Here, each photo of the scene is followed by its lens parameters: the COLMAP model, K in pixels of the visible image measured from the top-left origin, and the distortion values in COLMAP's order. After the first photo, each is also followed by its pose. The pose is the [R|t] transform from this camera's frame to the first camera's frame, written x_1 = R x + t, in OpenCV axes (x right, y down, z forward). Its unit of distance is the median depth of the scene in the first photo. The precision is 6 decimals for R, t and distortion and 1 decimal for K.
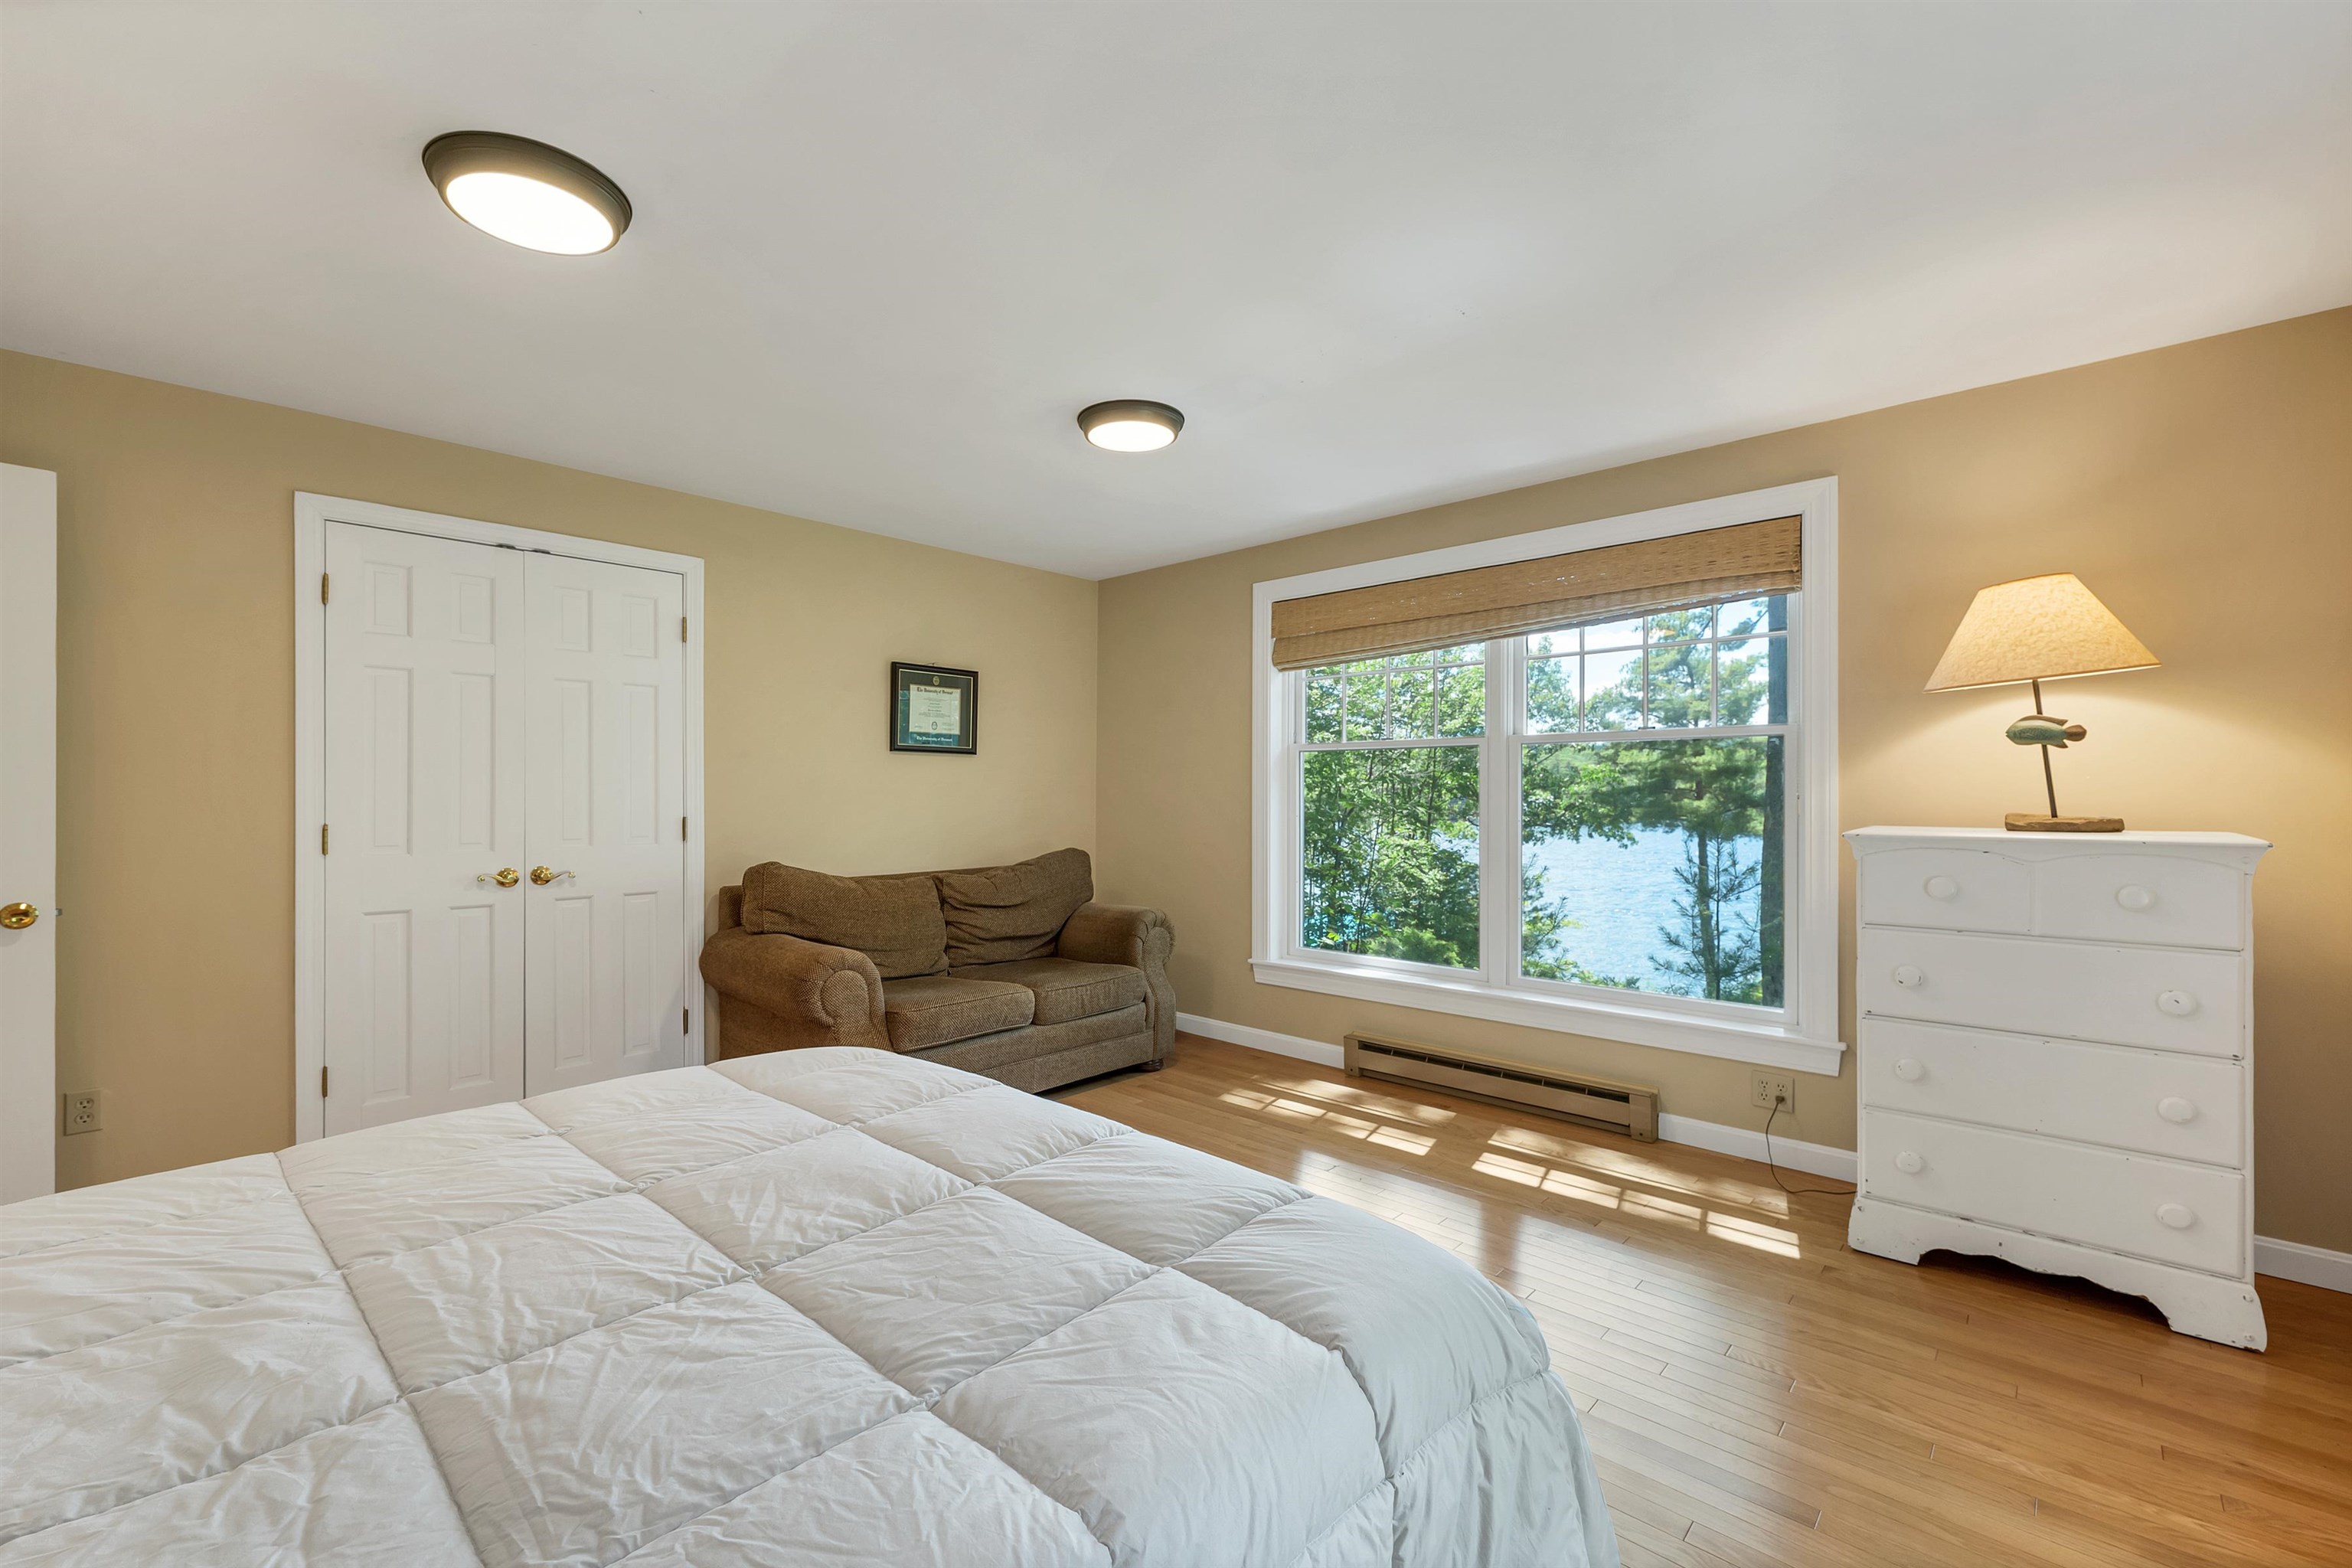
lens RADIAL K [[972.2, 0, 1171.3], [0, 972.2, 796.1], [0, 0, 1]] dist [-0.001356, -0.000247]
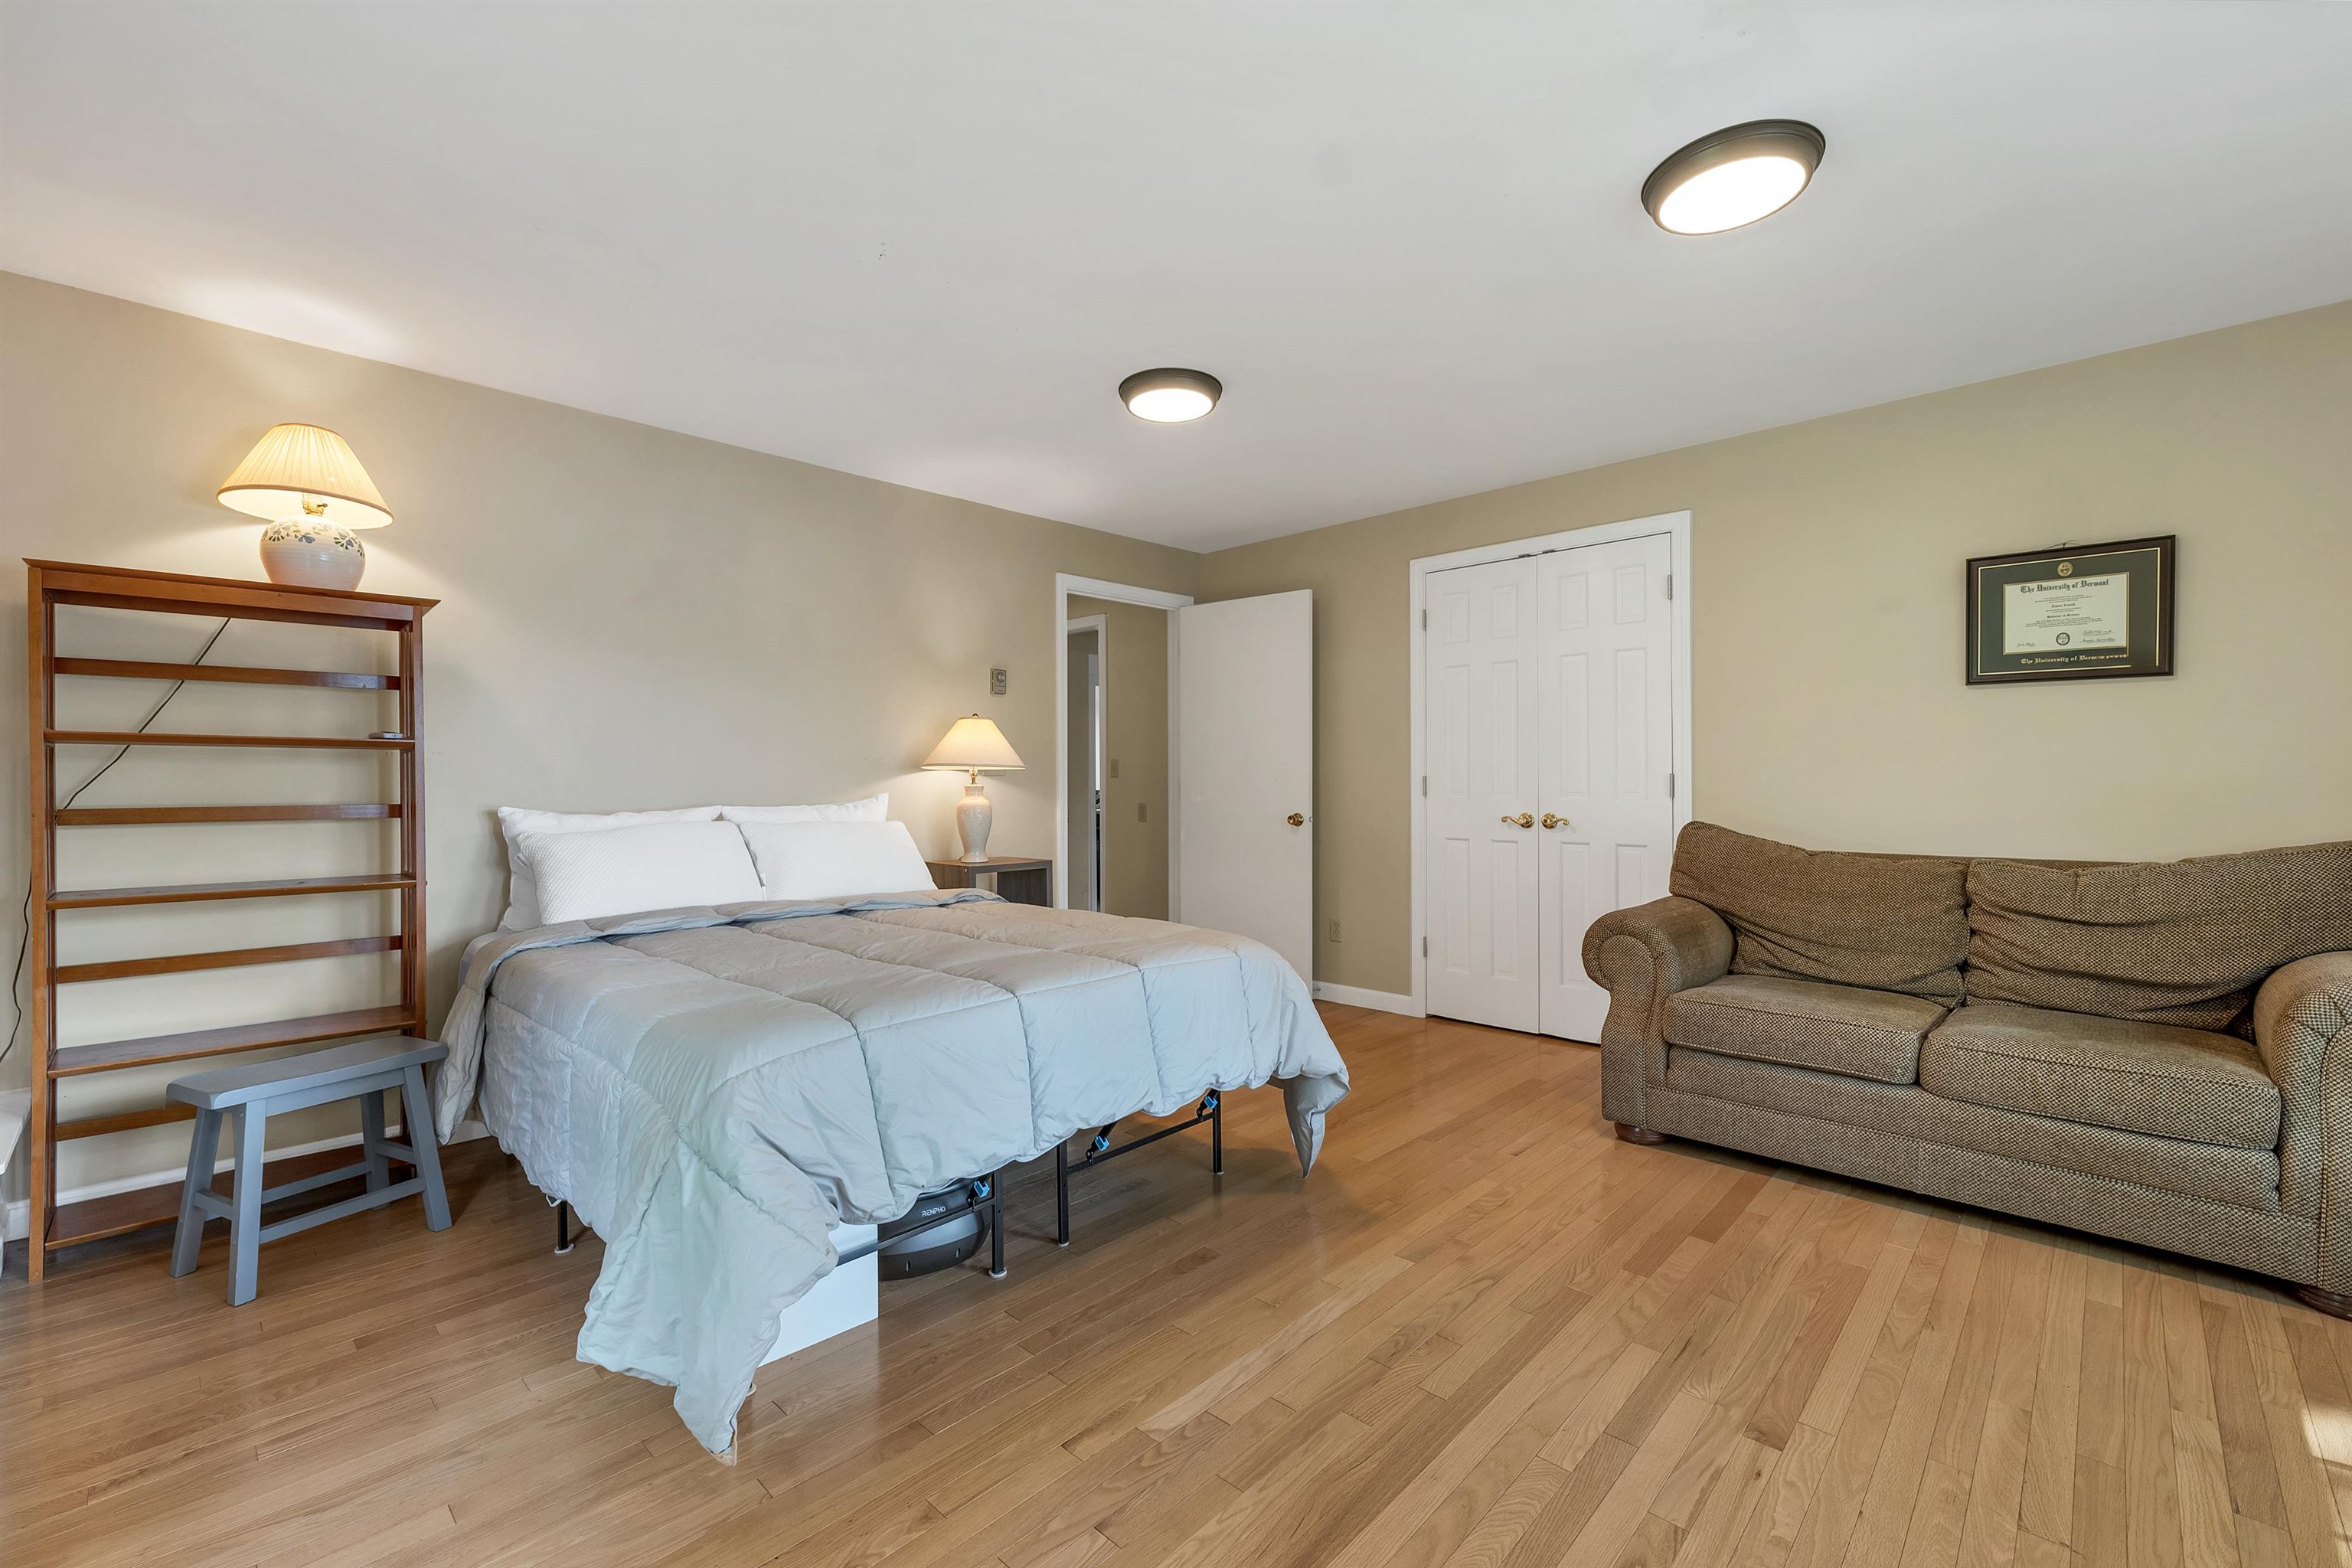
lens RADIAL K [[972.2, 0, 1171.0], [0, 972.2, 778.9], [0, 0, 1]] dist [-0.001356, -0.000247]
pose [[-0.012650, 0.007494, -0.999892, 0.505120], [0.007562, 0.999944, 0.007399, 0.015518], [0.999891, -0.007467, -0.012706, 0.487743]]
